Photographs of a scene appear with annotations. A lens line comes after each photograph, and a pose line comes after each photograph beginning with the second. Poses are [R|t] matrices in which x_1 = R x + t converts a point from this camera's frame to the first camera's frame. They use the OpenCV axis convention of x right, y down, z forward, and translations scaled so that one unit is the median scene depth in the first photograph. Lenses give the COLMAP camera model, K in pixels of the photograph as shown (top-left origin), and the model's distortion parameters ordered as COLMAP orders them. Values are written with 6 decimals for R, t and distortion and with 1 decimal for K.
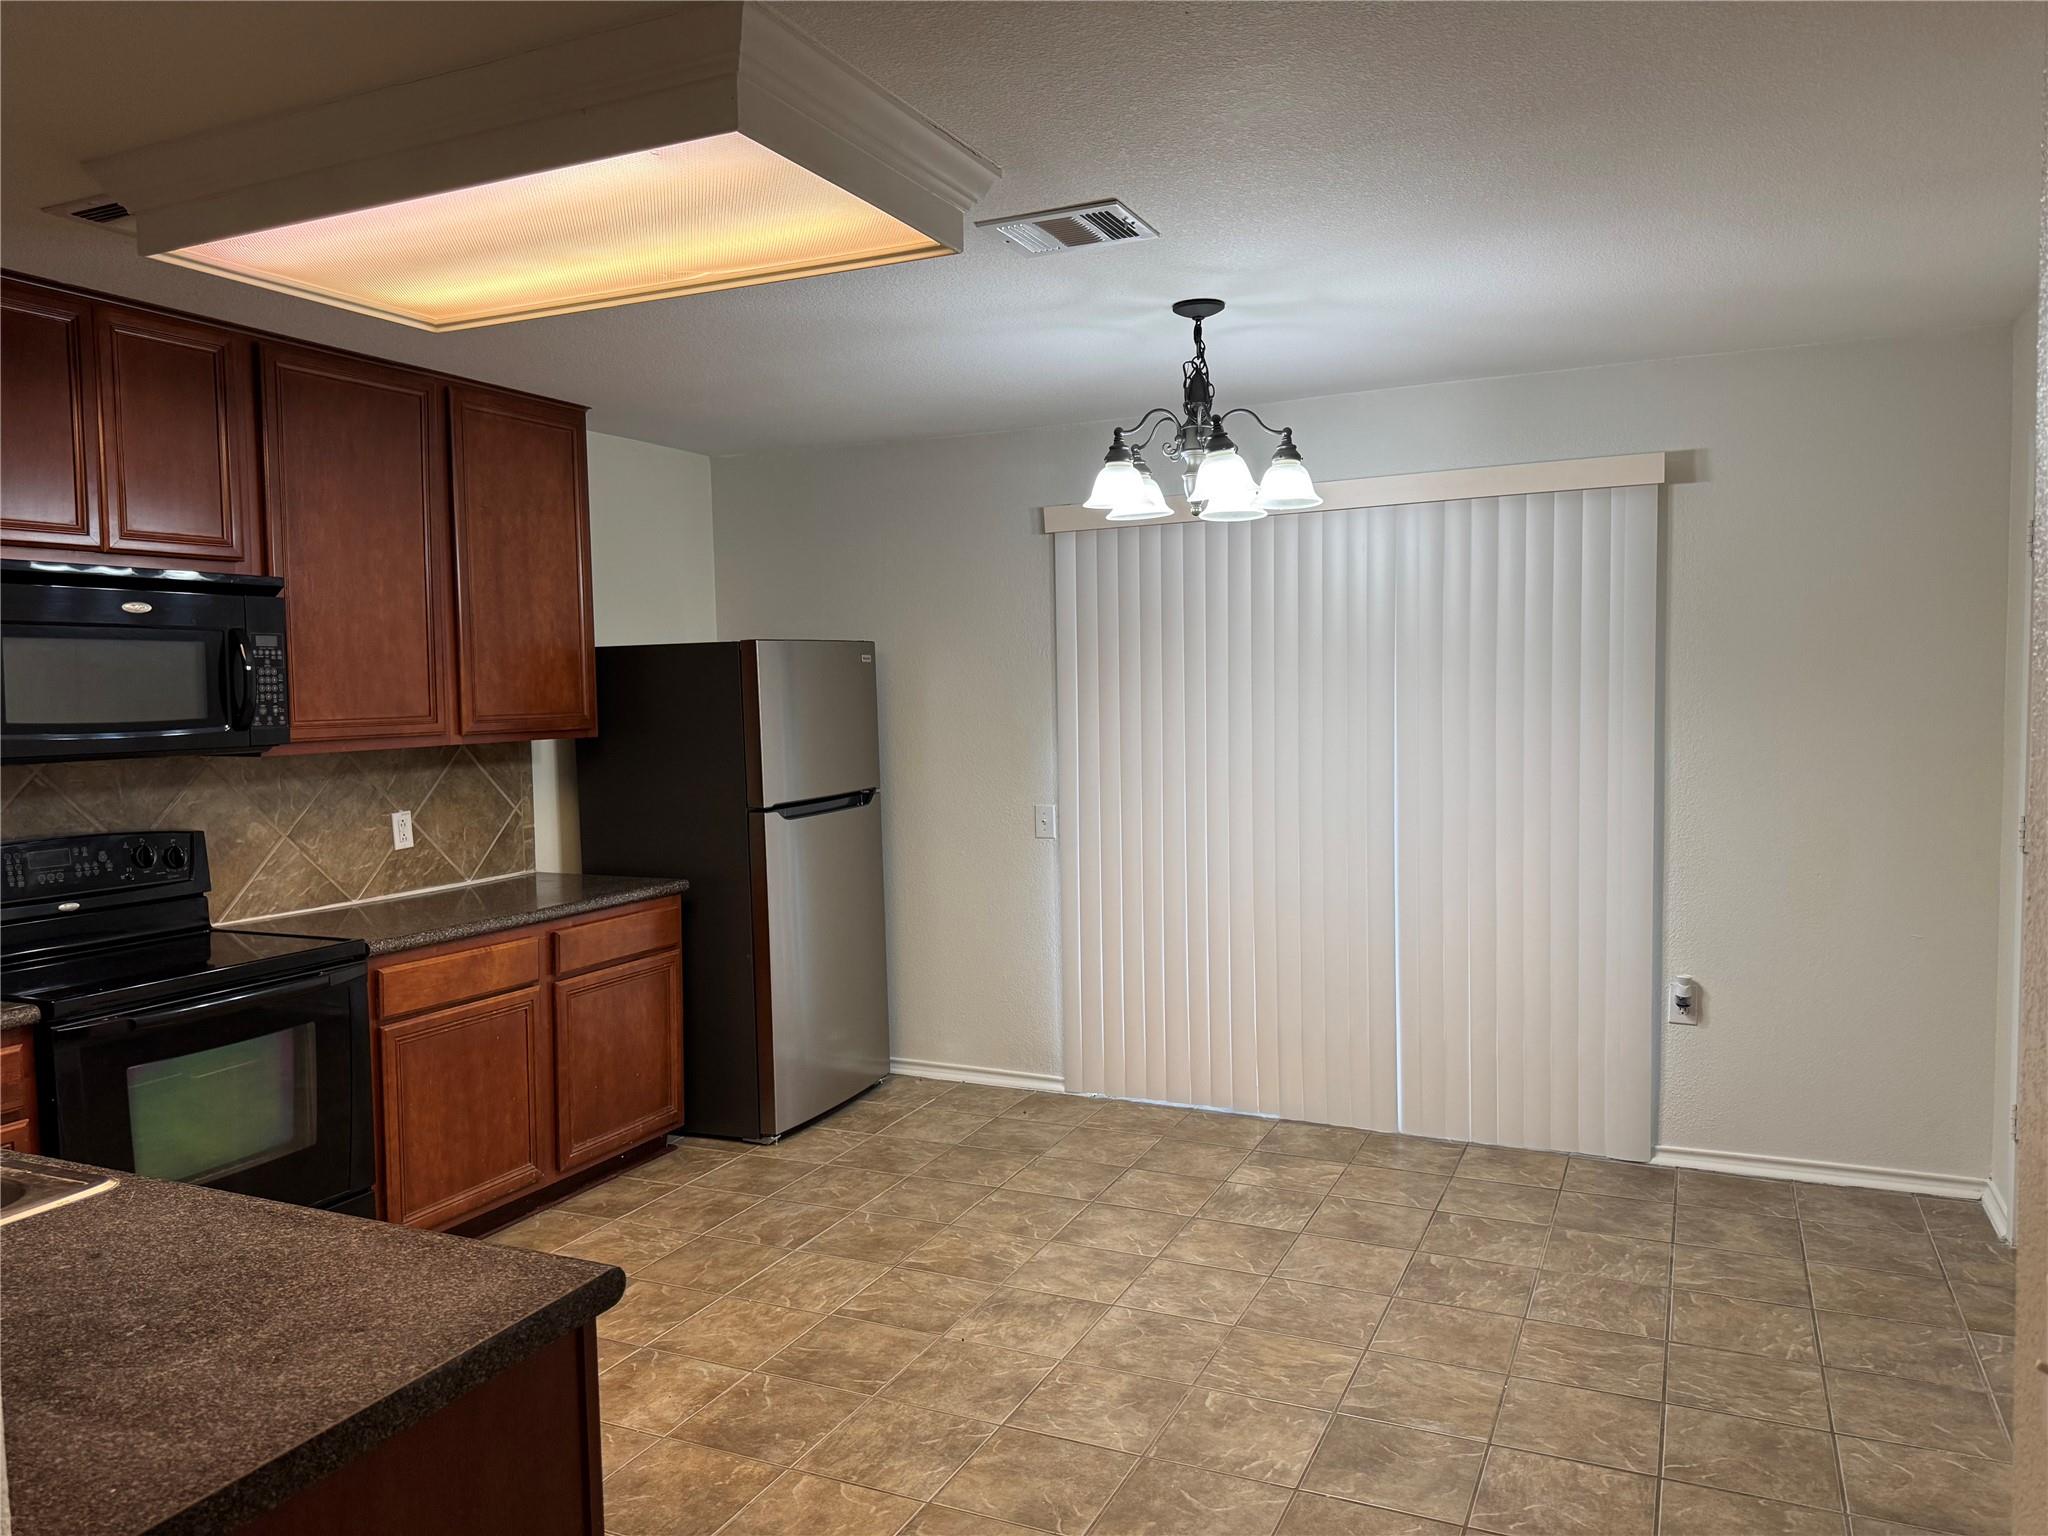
lens RADIAL K [[1445.7, 0, 1028.9], [0, 1445.7, 772.1], [0, 0, 1]] dist [0.005968, -0.007784]
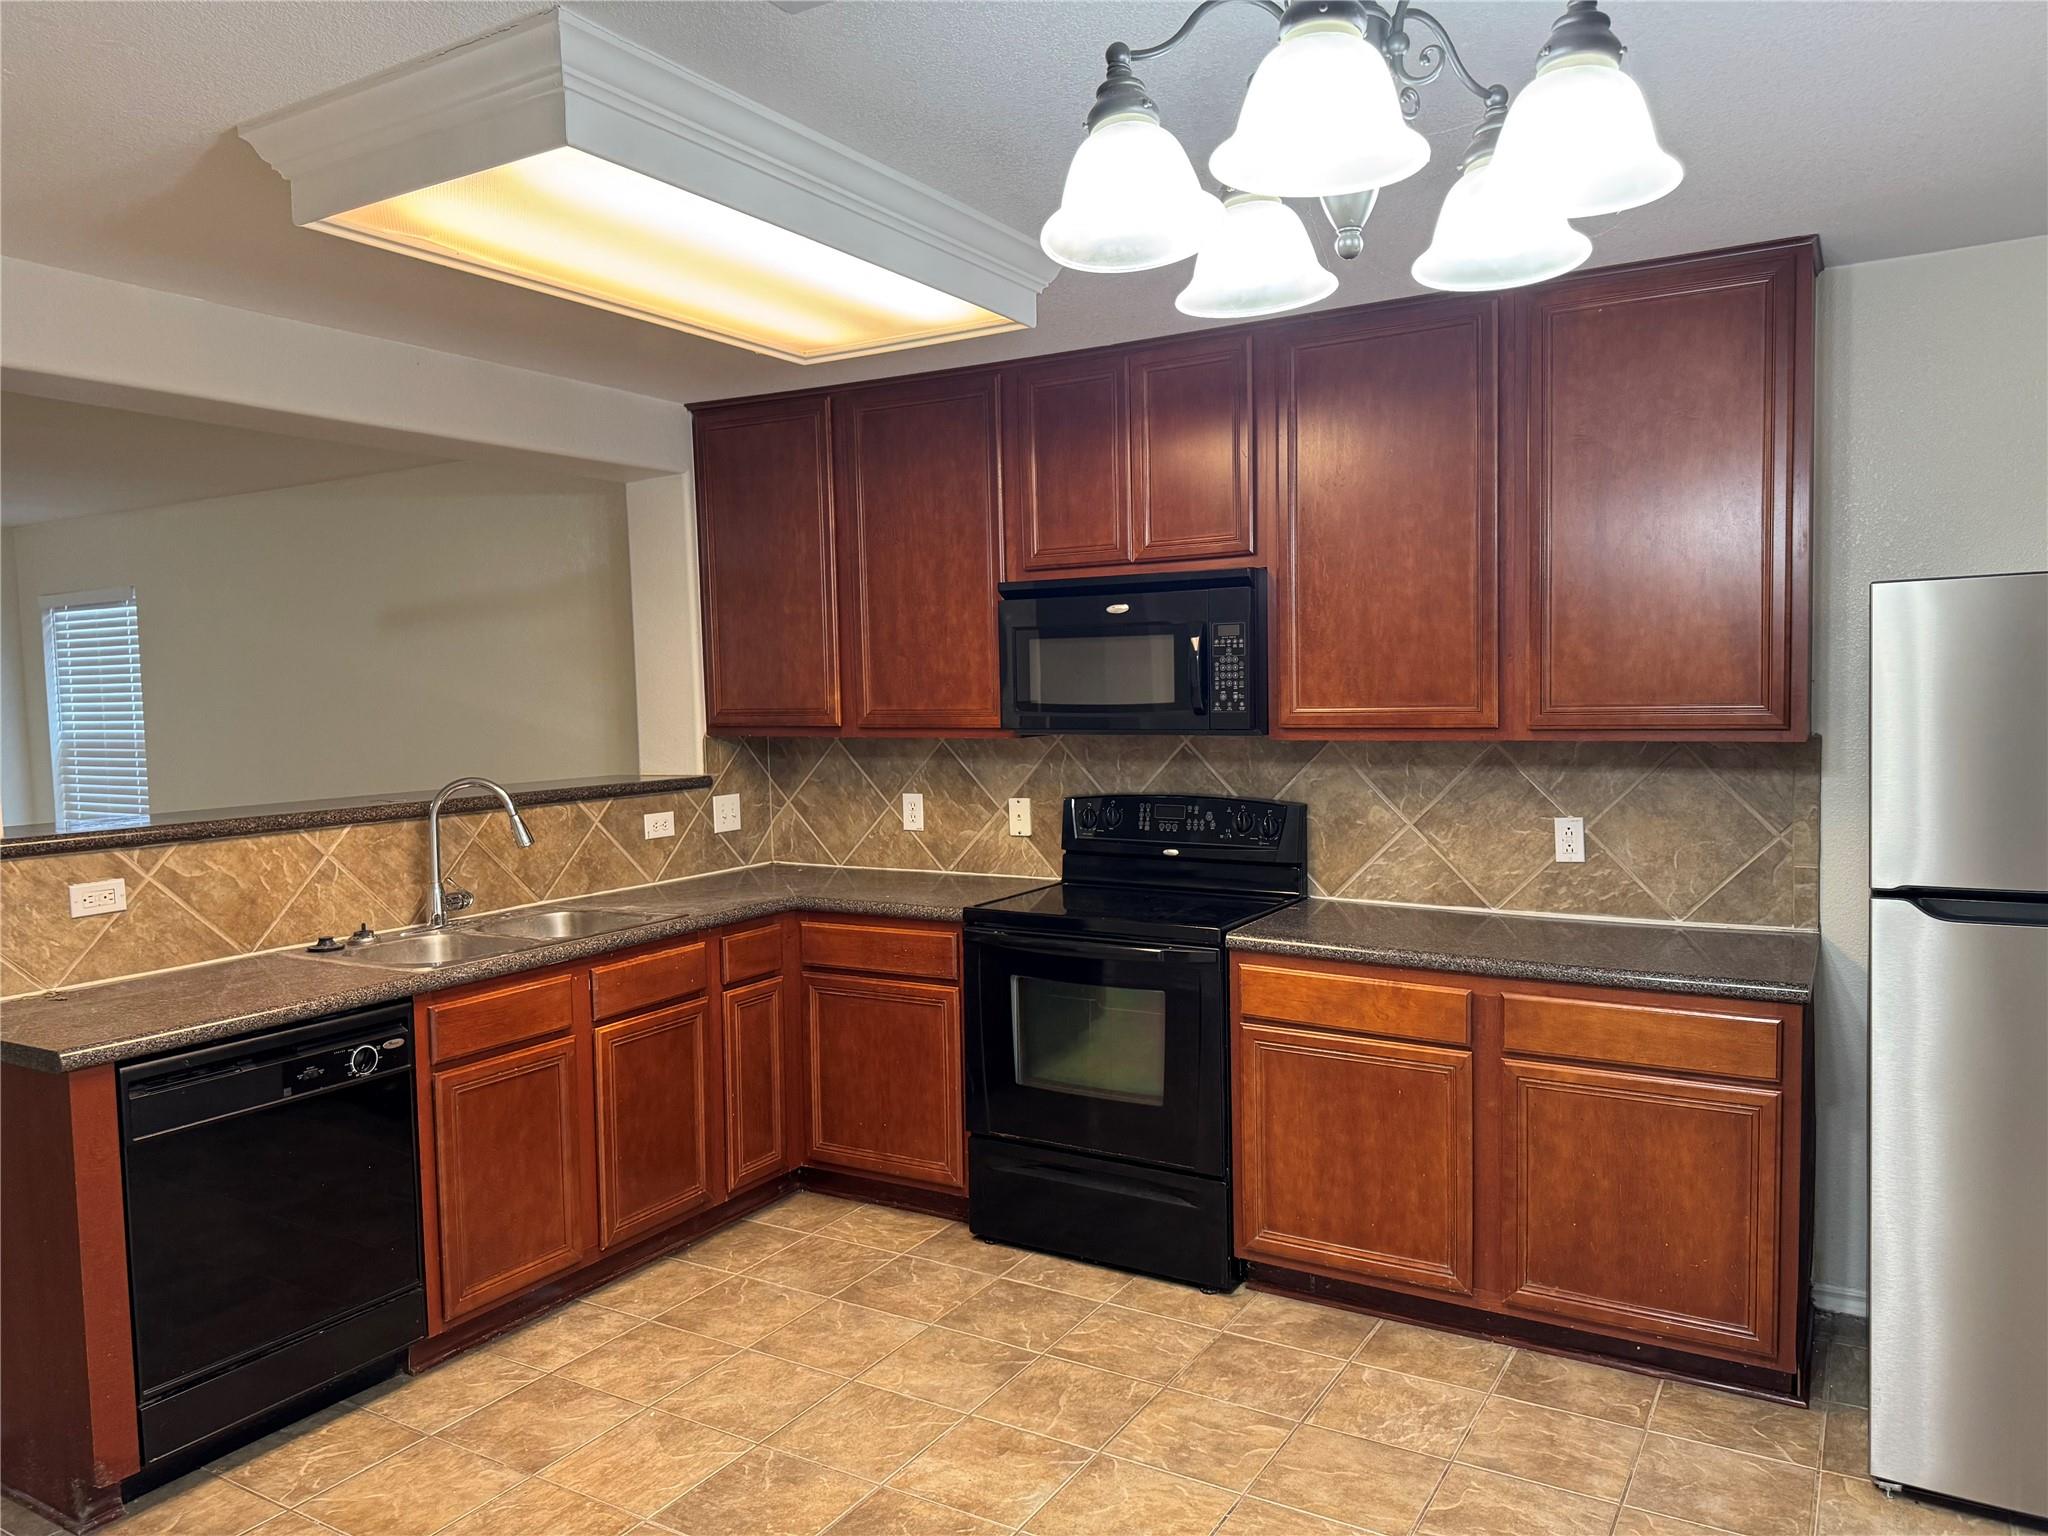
lens RADIAL K [[1445.7, 0, 1030.1], [0, 1445.7, 757.5], [0, 0, 1]] dist [0.005968, -0.007784]
pose [[-0.113865, 0.074319, -0.990713, 0.451308], [-0.039468, 0.996073, 0.079257, -0.064582], [0.992712, 0.048126, -0.110485, 0.832724]]
